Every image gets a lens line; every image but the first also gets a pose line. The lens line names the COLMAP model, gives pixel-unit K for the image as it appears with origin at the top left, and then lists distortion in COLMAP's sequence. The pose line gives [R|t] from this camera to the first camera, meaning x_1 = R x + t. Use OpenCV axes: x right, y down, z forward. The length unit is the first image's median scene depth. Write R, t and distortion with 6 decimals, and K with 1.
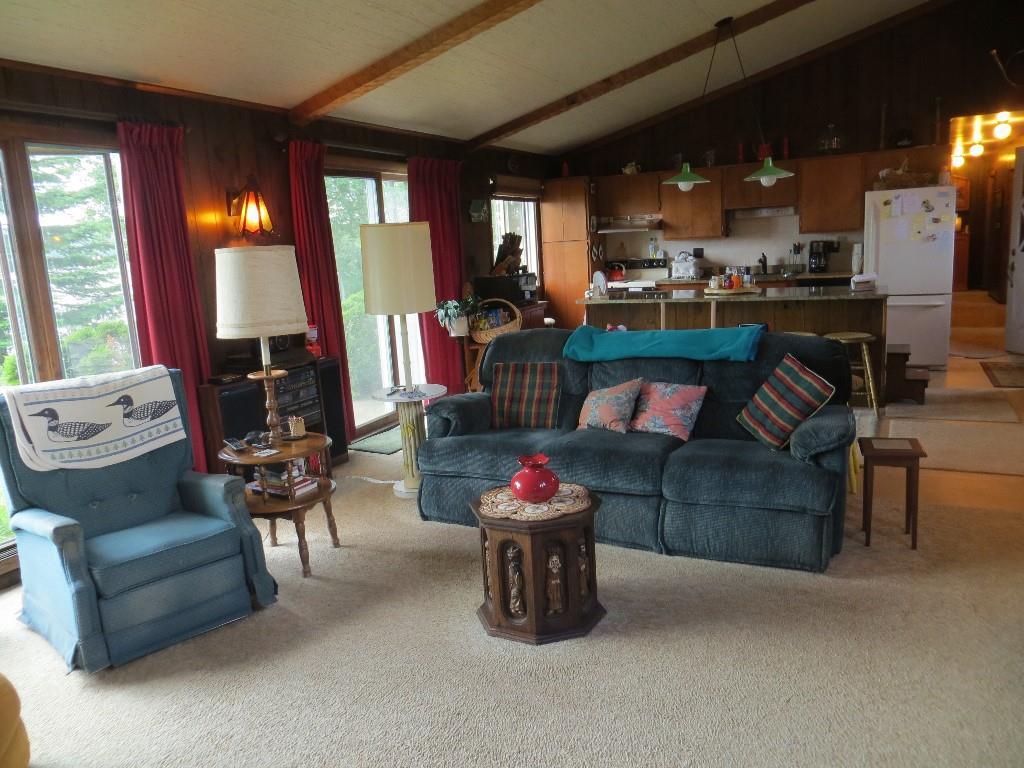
lens RADIAL K [[759.5, 0, 512.0], [0, 759.5, 384.0], [0, 0, 1]] dist [-0.001704, -0.001131]
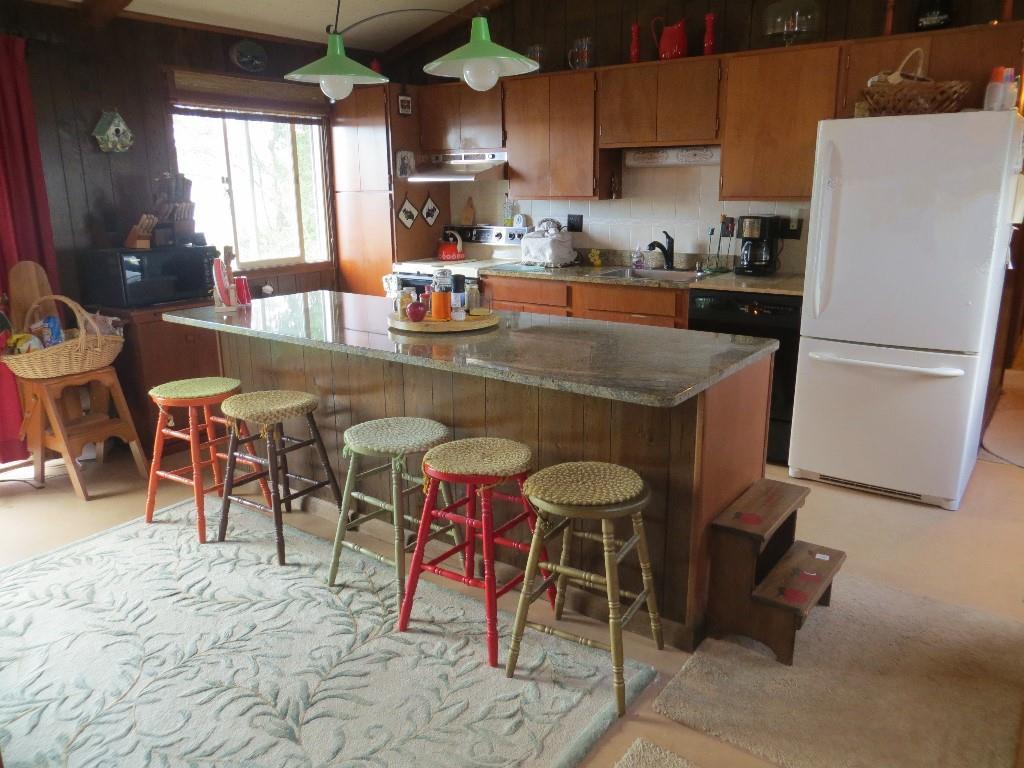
lens RADIAL K [[759.5, 0, 512.0], [0, 759.5, 384.0], [0, 0, 1]] dist [-0.001704, -0.001131]
pose [[0.981295, 0.092856, -0.168635, 0.325565], [-0.079288, 0.993179, 0.085494, -0.100776], [0.175423, -0.070524, 0.981964, 0.430900]]
